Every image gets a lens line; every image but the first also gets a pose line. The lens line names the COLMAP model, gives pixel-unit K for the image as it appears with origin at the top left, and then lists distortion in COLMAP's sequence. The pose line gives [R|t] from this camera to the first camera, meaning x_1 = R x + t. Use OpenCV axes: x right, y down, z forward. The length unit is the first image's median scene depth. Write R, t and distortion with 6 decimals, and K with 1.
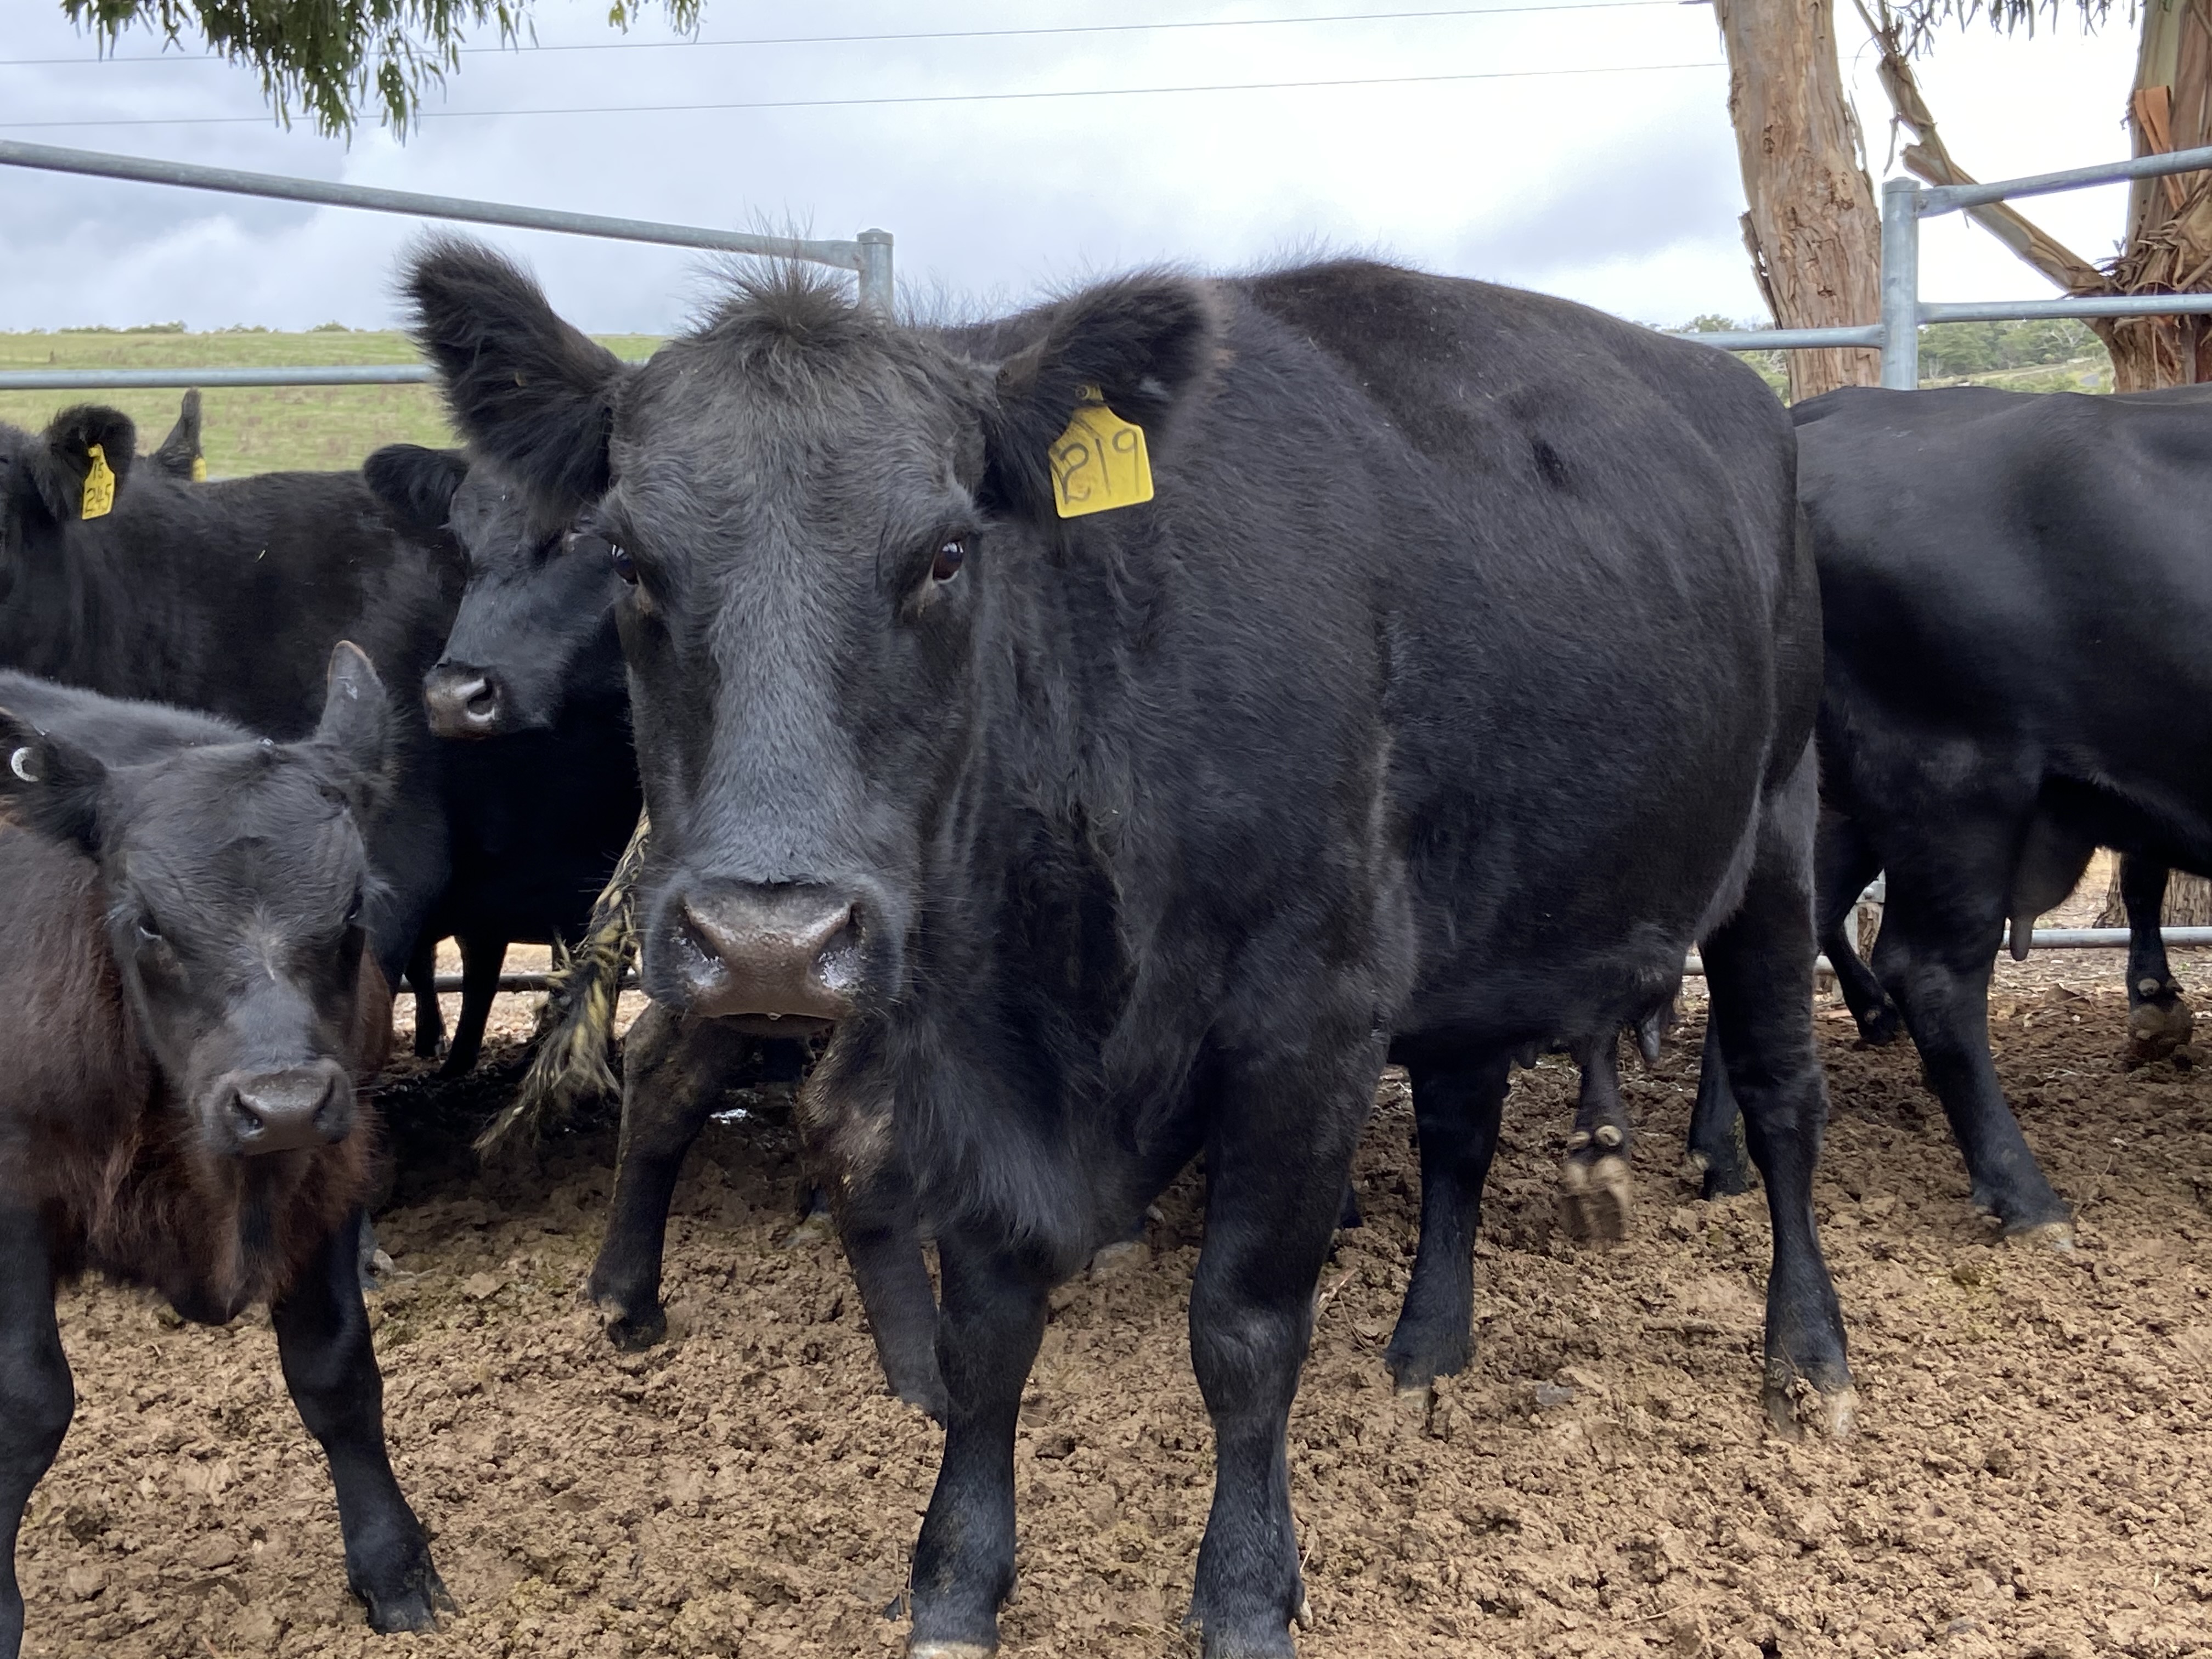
lens RADIAL K [[2753.2, 0, 1126.7], [0, 2753.2, 820.4], [0, 0, 1]] dist [0.082591, 0.000000]
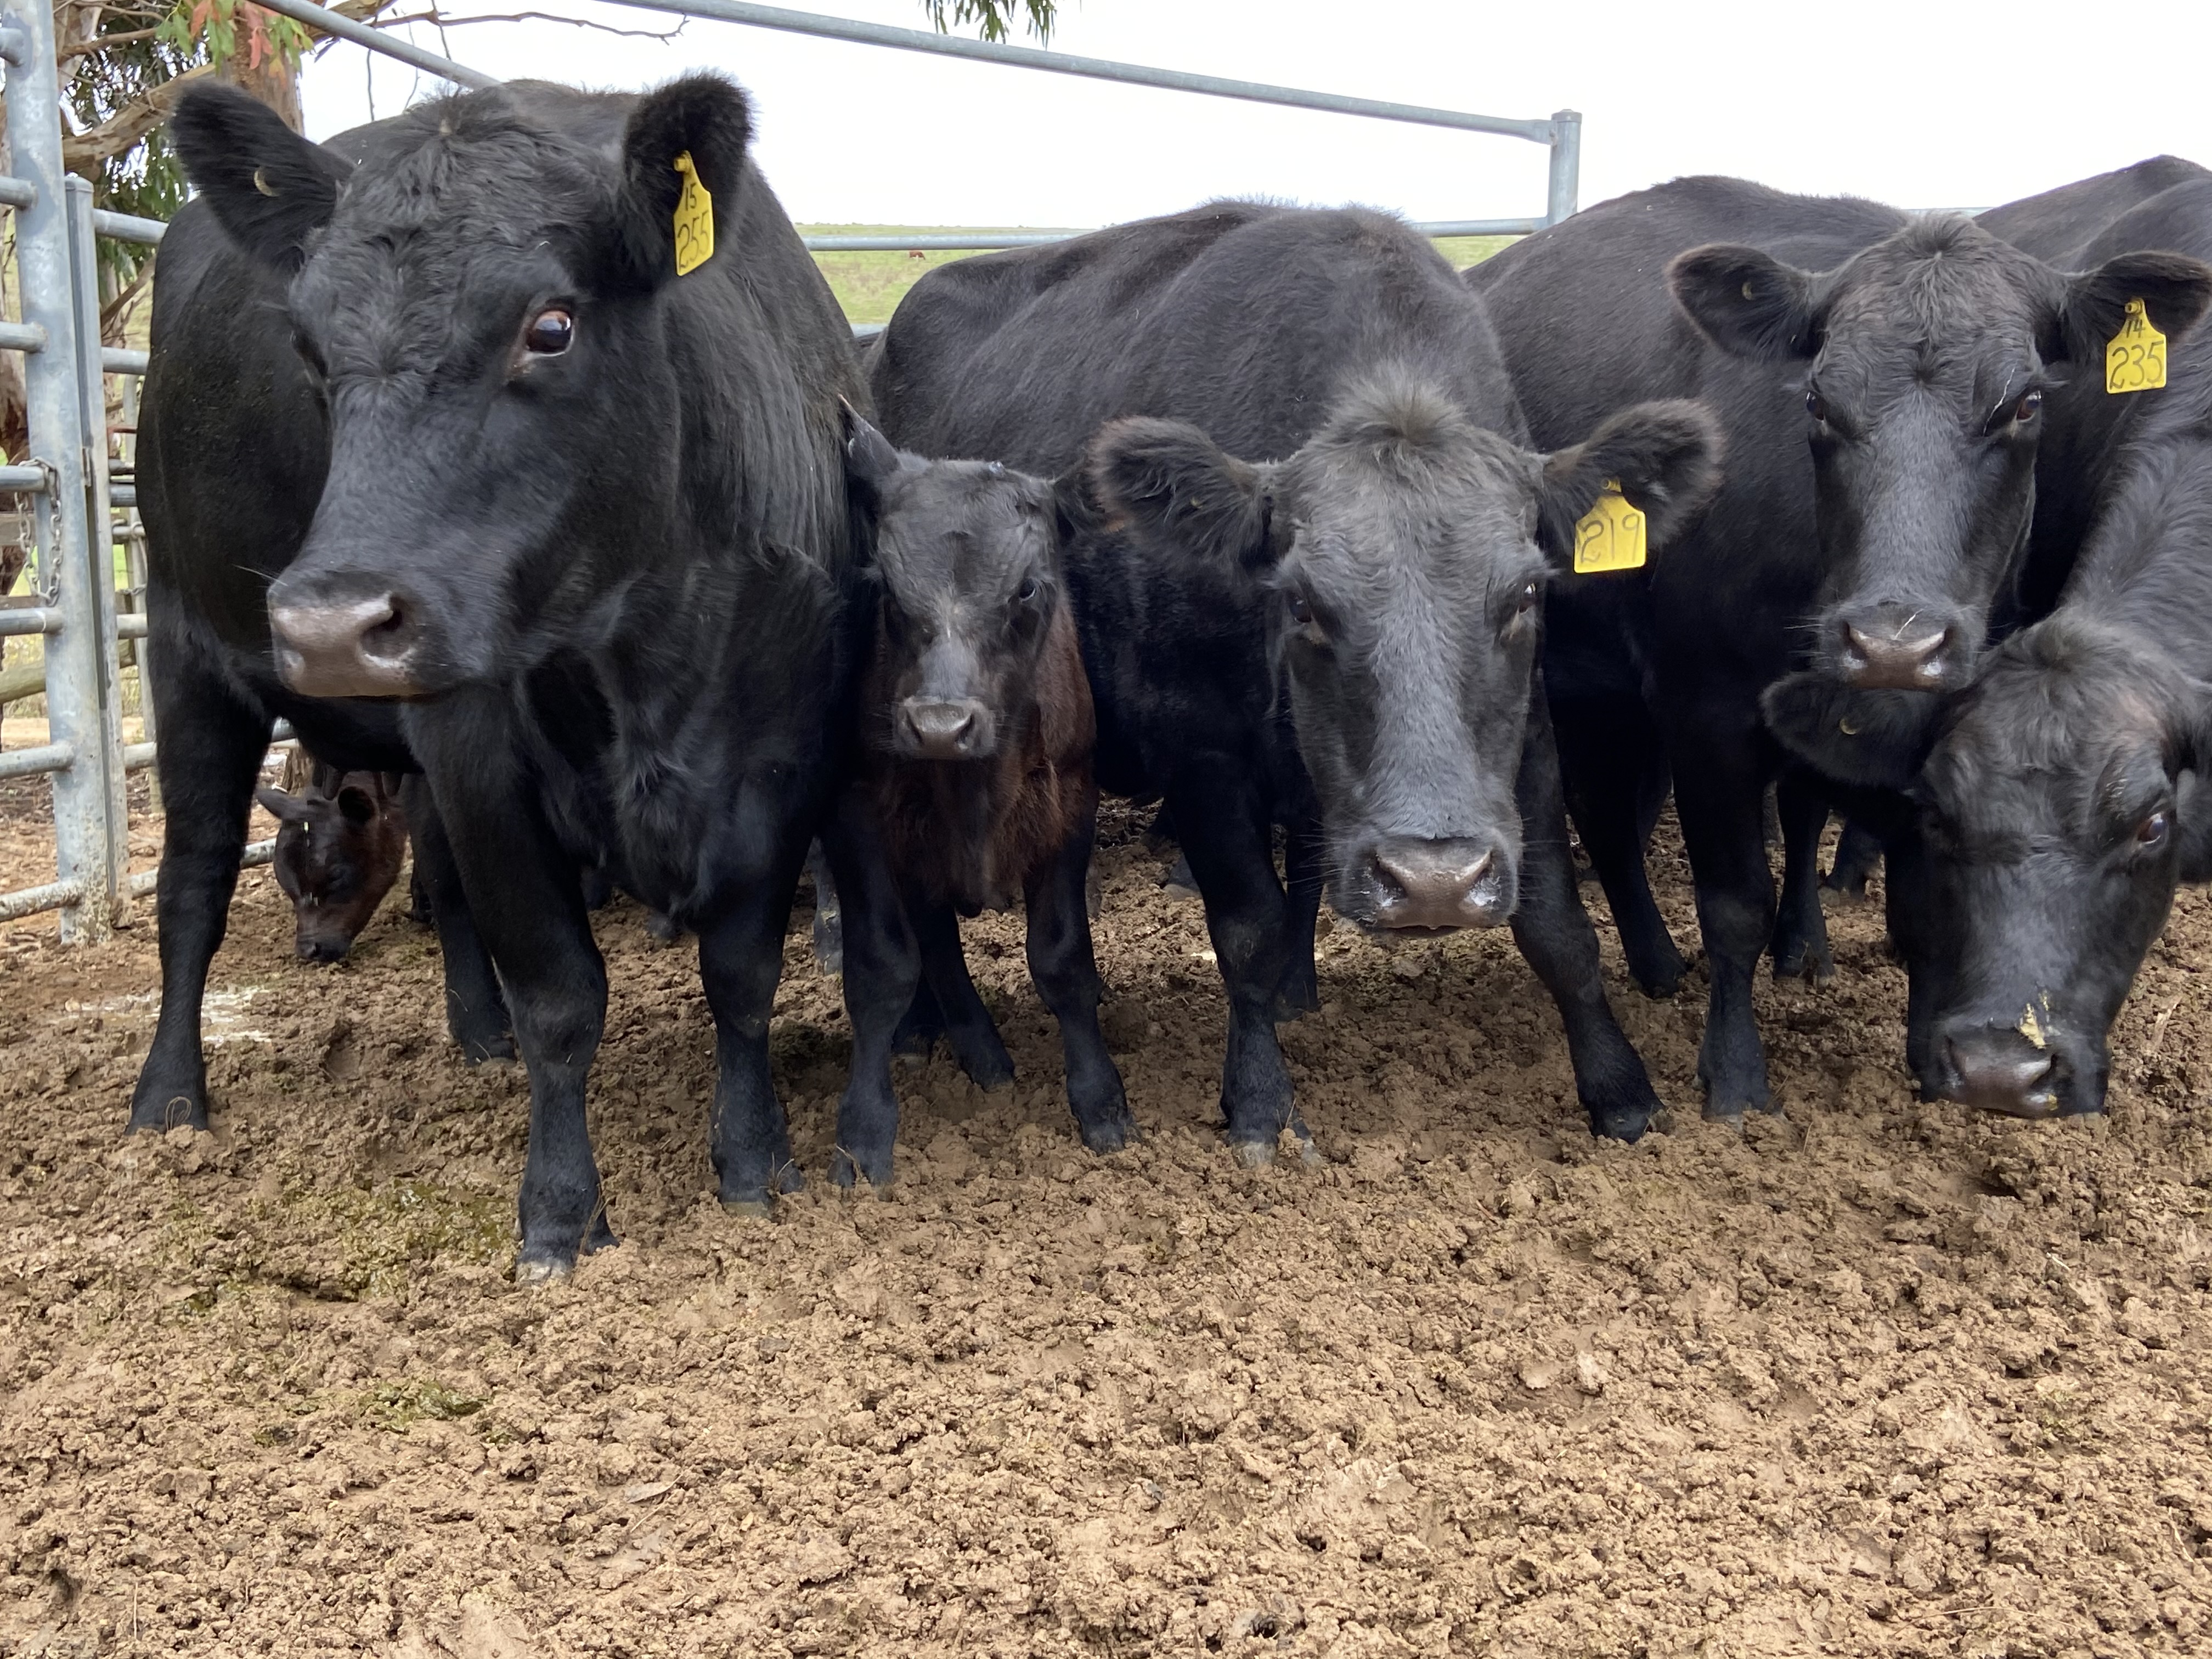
lens RADIAL K [[2317.4, 0, 1104.2], [0, 2317.4, 813.1], [0, 0, 1]] dist [0.071637, 0.000000]
pose [[0.990125, 0.040101, -0.134327, -0.267741], [-0.030261, 0.996761, 0.074508, 0.028783], [0.136880, -0.069708, 0.988132, -0.047986]]
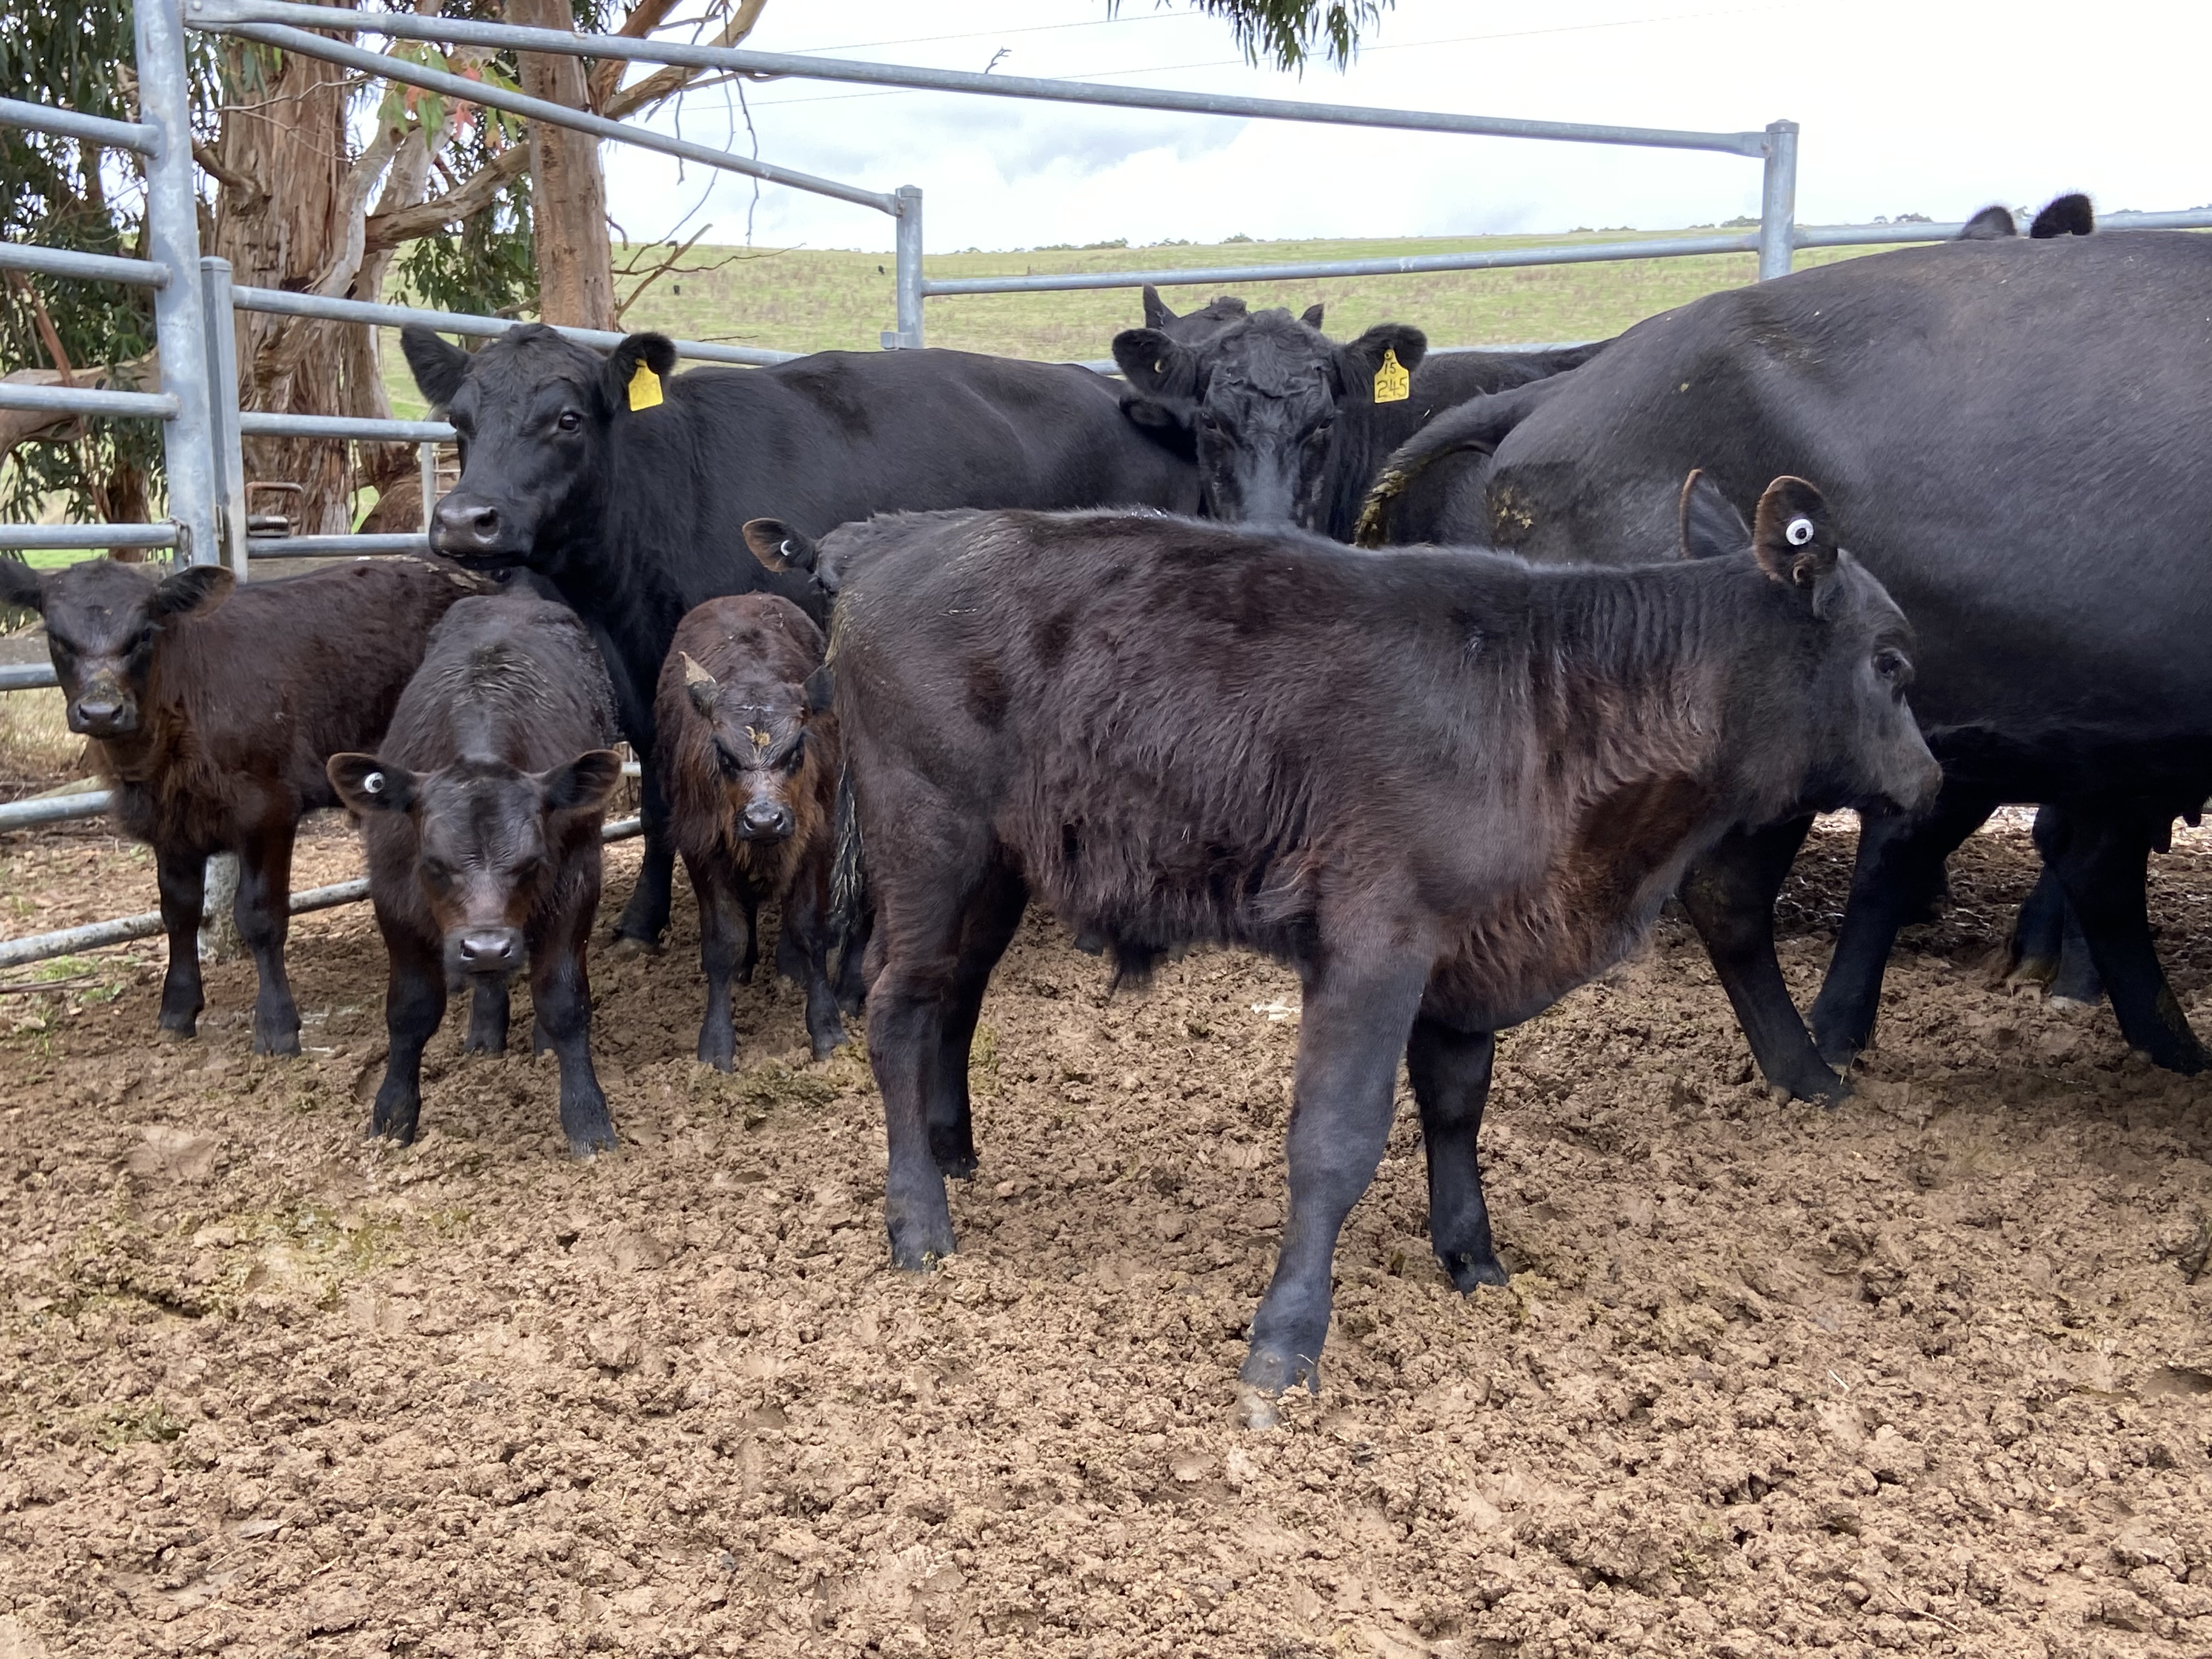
lens RADIAL K [[2317.4, 0, 1097.4], [0, 2317.4, 817.6], [0, 0, 1]] dist [0.071637, 0.000000]
pose [[0.944517, 0.055107, -0.323808, -0.058037], [-0.031949, 0.996565, 0.076407, 0.005319], [0.326906, -0.061822, 0.943033, 0.002819]]
